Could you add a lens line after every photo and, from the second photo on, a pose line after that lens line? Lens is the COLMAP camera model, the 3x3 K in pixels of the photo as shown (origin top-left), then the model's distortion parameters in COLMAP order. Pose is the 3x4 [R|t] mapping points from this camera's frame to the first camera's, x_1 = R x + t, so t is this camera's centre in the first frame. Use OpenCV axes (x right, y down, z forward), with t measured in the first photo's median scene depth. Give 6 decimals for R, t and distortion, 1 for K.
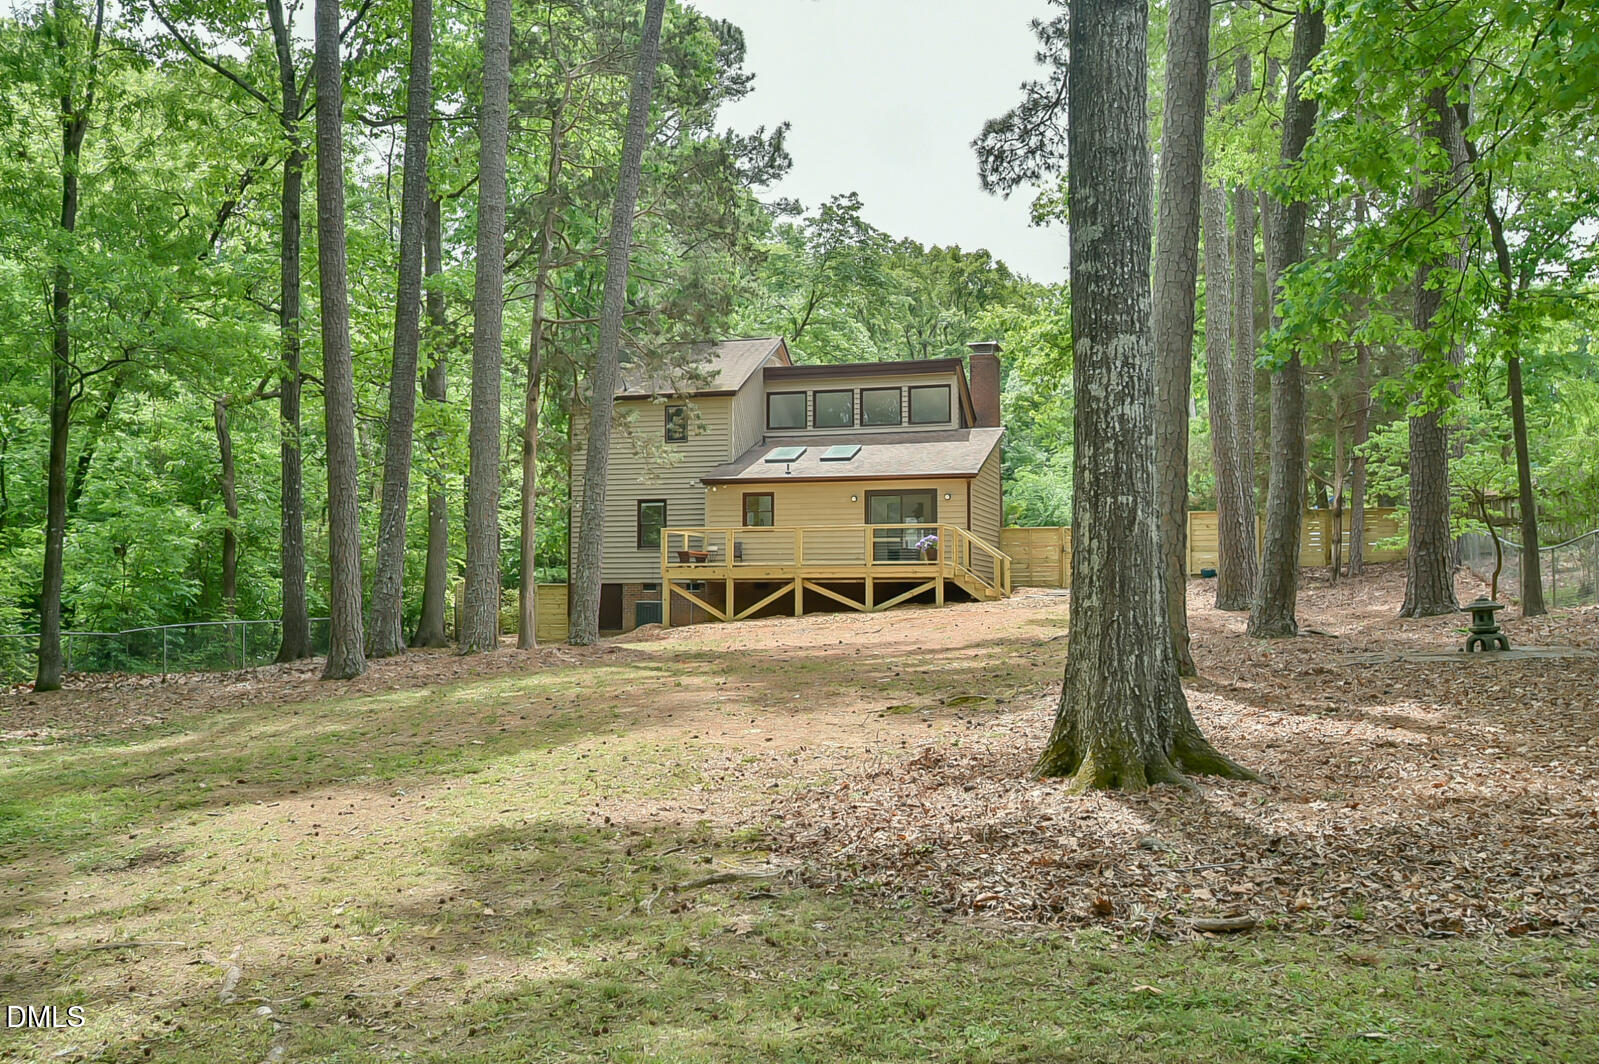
lens RADIAL K [[1533.7, 0, 799.5], [0, 1533.7, 532.0], [0, 0, 1]] dist [0.003526, 0.000128]
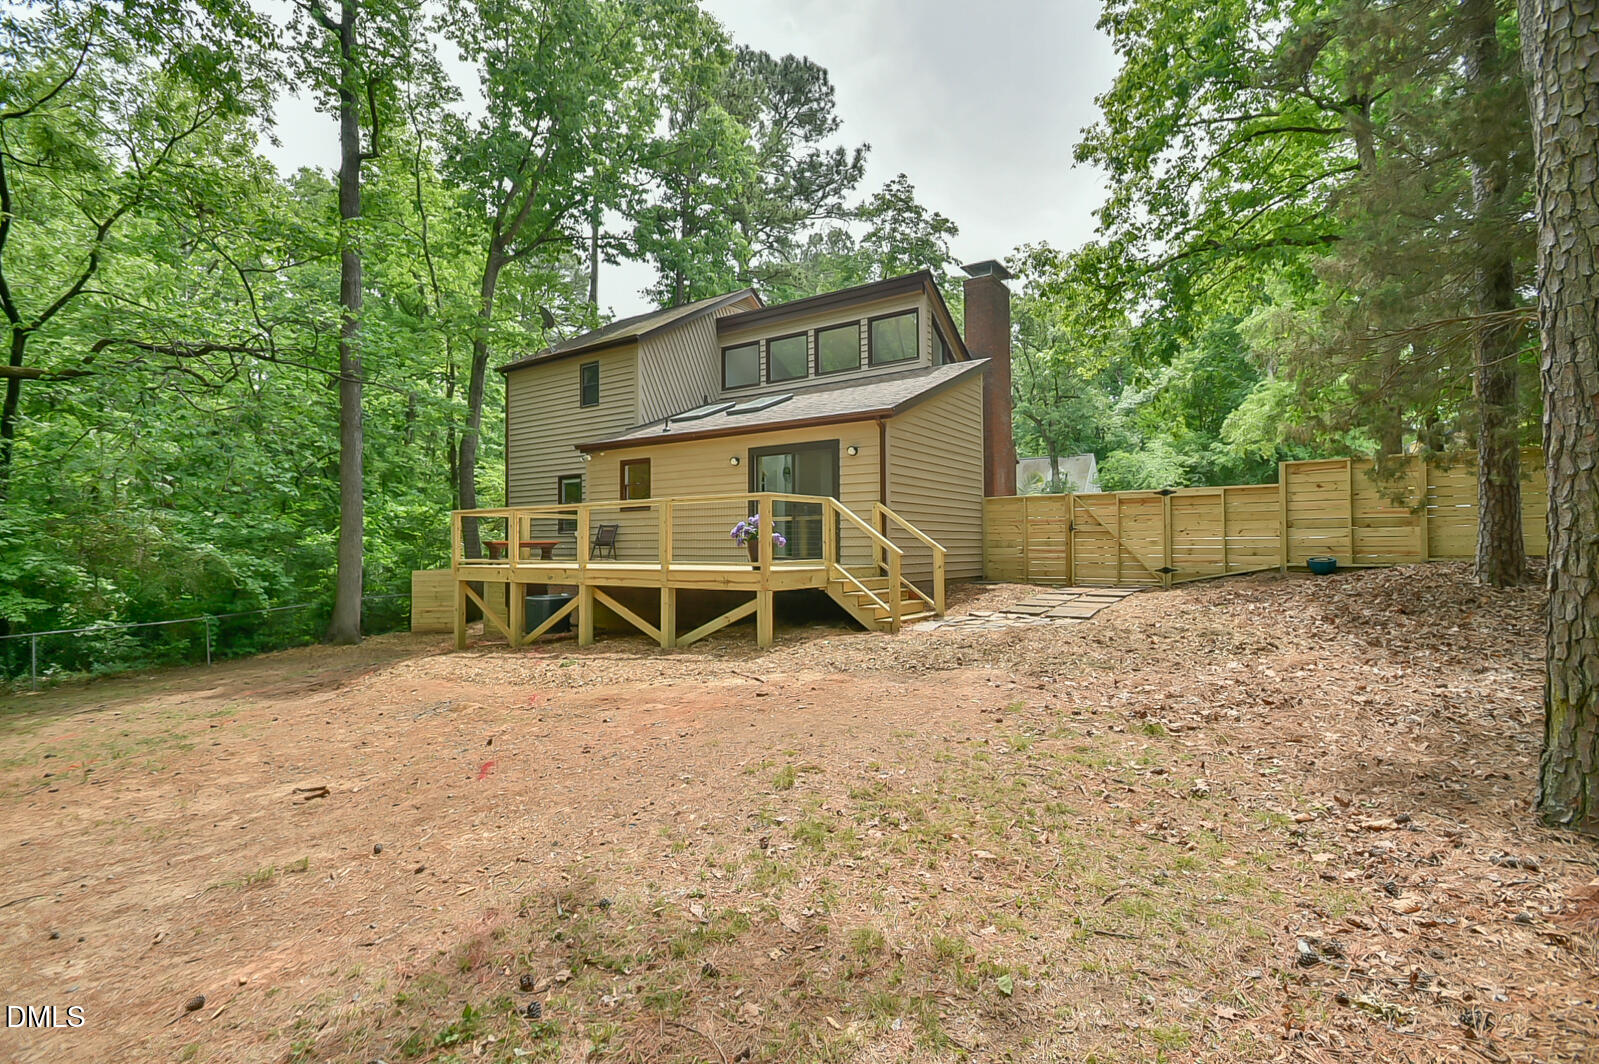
lens RADIAL K [[755.6, 0, 799.5], [0, 755.6, 532.0], [0, 0, 1]] dist [-0.012616, 0.001242]
pose [[0.953532, -0.012187, -0.301044, 0.161621], [0.023131, 0.999194, 0.032817, -0.000178], [0.300402, -0.038256, 0.953045, 0.662409]]
